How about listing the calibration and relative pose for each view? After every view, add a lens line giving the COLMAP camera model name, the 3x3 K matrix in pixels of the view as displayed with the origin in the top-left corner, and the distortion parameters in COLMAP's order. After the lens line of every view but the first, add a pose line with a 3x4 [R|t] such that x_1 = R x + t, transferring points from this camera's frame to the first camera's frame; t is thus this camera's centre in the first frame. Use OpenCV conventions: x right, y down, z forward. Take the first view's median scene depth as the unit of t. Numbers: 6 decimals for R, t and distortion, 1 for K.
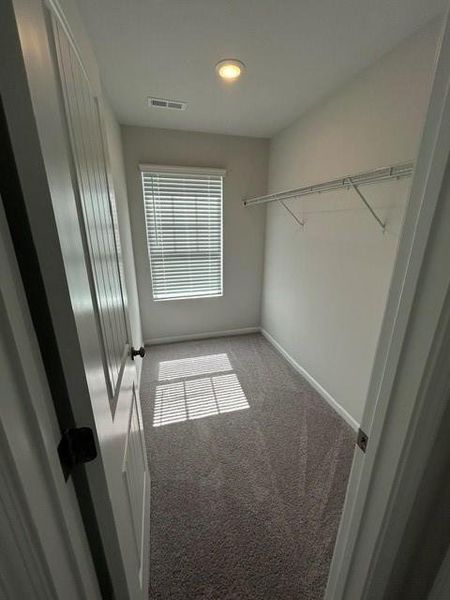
lens RADIAL K [[243.2, 0, 226.0], [0, 243.2, 298.7], [0, 0, 1]] dist [-0.002021, -0.000374]
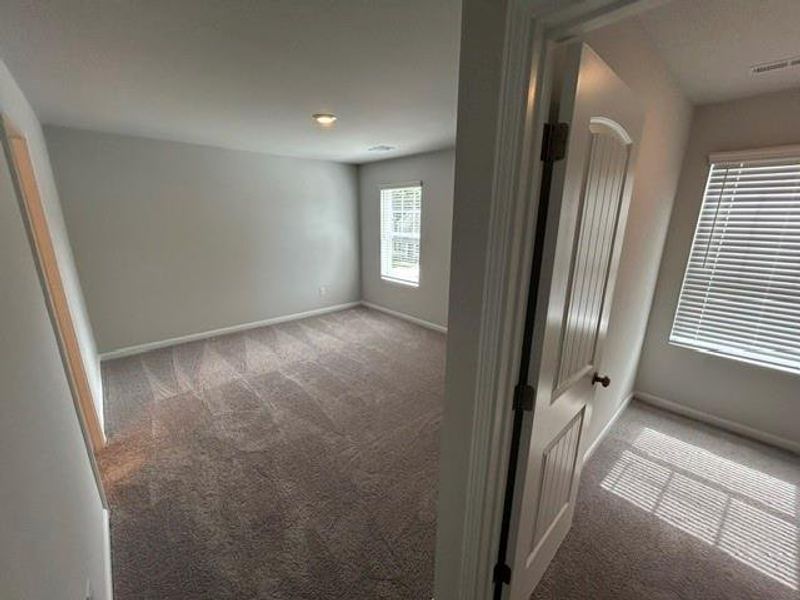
lens RADIAL K [[324.2, 0, 396.4], [0, 324.2, 300.9], [0, 0, 1]] dist [-0.002021, -0.000374]
pose [[0.457403, 0.230609, -0.858838, 0.136742], [-0.268455, 0.956539, 0.113868, -0.004045], [0.847770, 0.178475, 0.499432, -0.177015]]
